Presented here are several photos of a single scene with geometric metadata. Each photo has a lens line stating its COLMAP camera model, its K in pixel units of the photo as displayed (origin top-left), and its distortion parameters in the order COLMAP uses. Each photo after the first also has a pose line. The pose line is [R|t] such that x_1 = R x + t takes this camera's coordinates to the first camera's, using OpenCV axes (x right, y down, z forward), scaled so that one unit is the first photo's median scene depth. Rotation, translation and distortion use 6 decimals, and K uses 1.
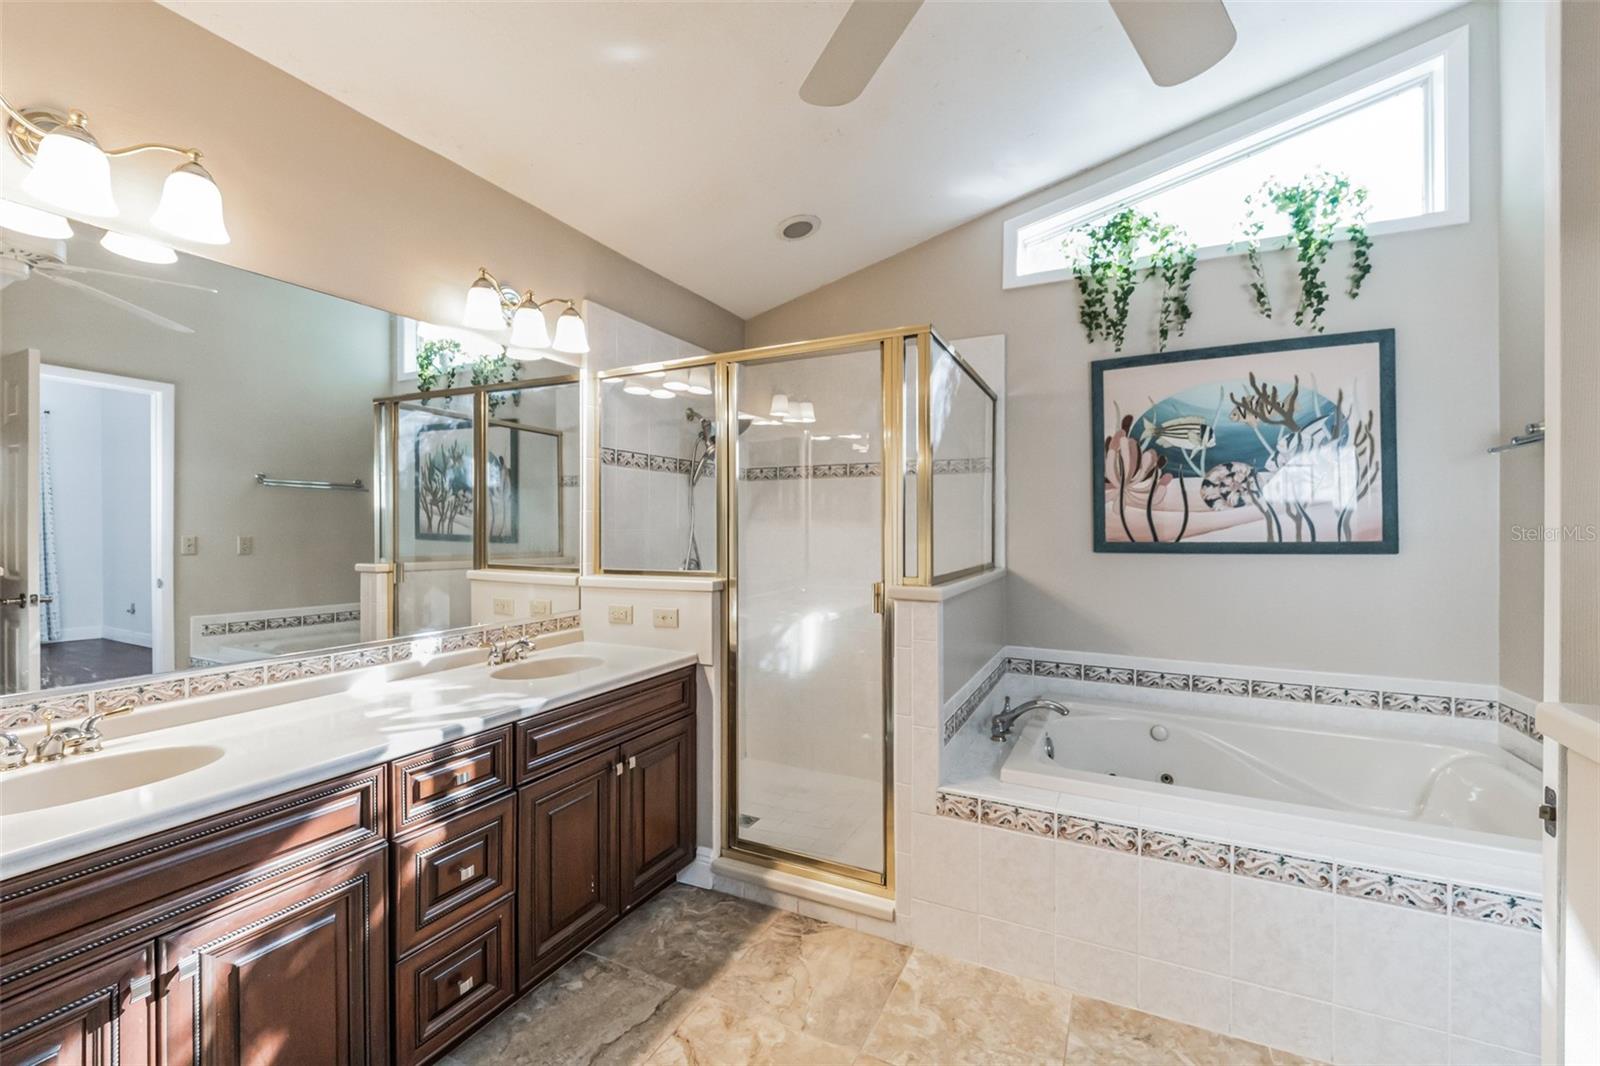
lens RADIAL K [[657.7, 0, 811.0], [0, 657.7, 529.9], [0, 0, 1]] dist [0.001438, -0.011227]
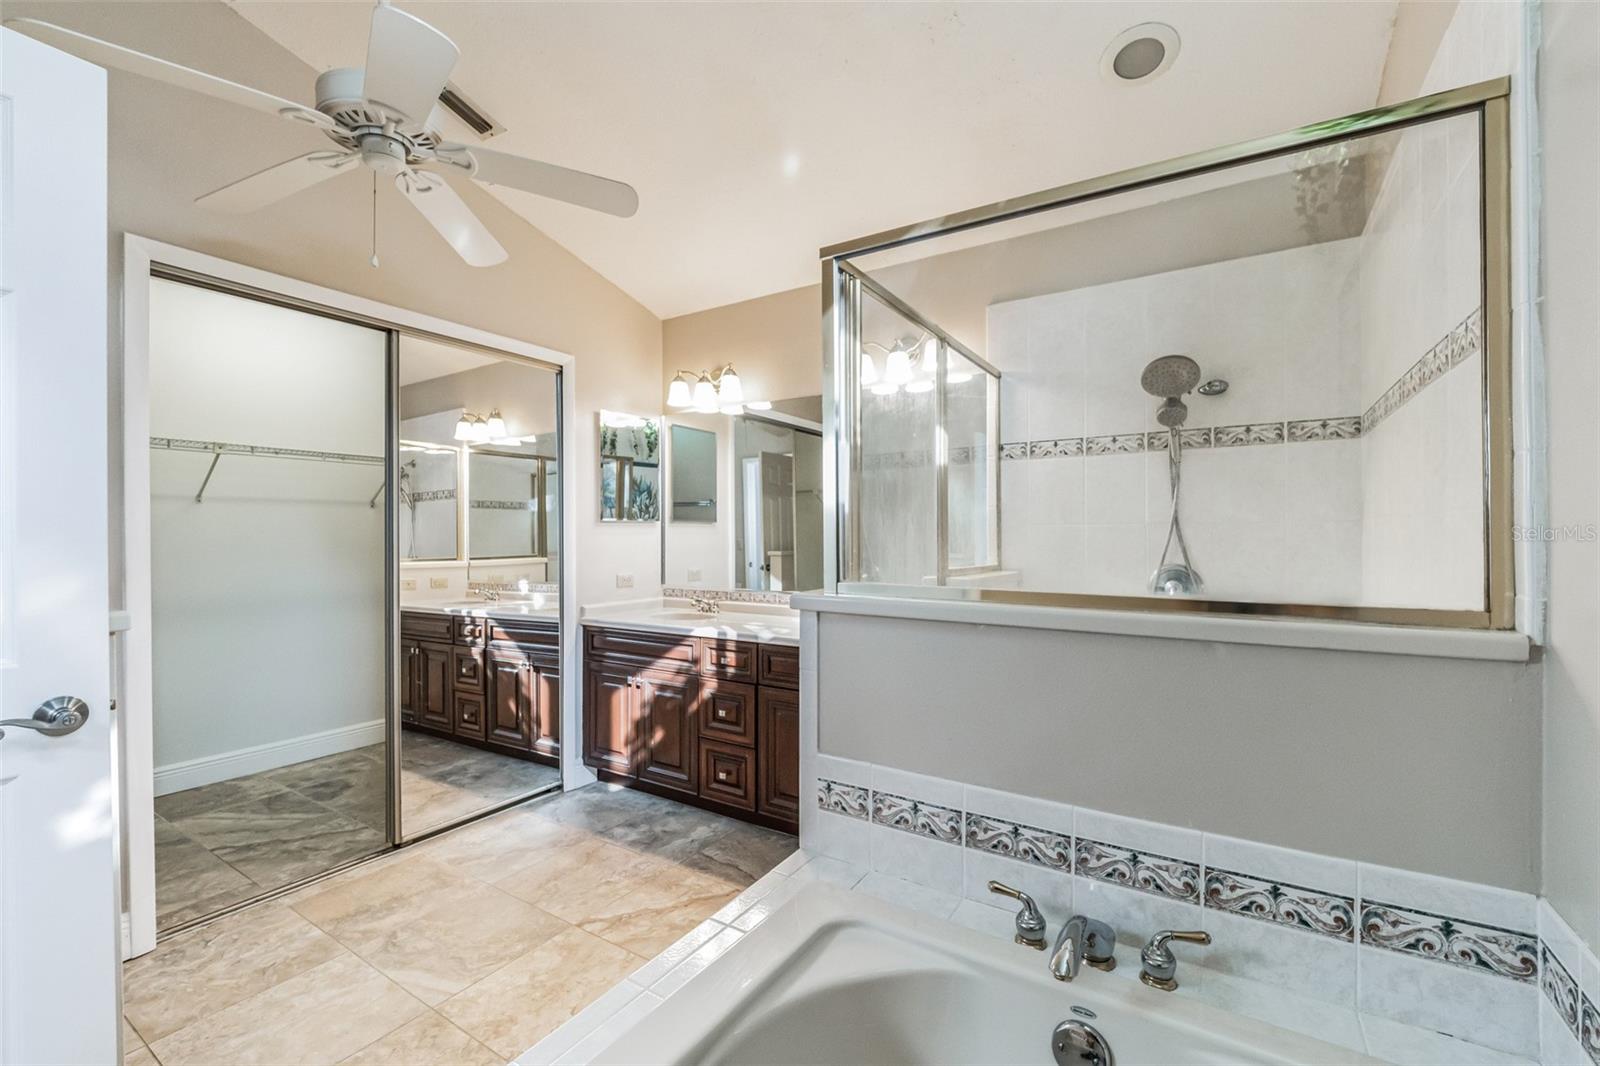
lens RADIAL K [[657.7, 0, 811.0], [0, 657.7, 529.9], [0, 0, 1]] dist [0.001438, -0.011227]
pose [[-0.109881, -0.008413, -0.993909, 1.238915], [-0.002695, 0.999963, -0.008167, 0.027388], [0.993941, 0.001781, -0.109899, 1.413471]]
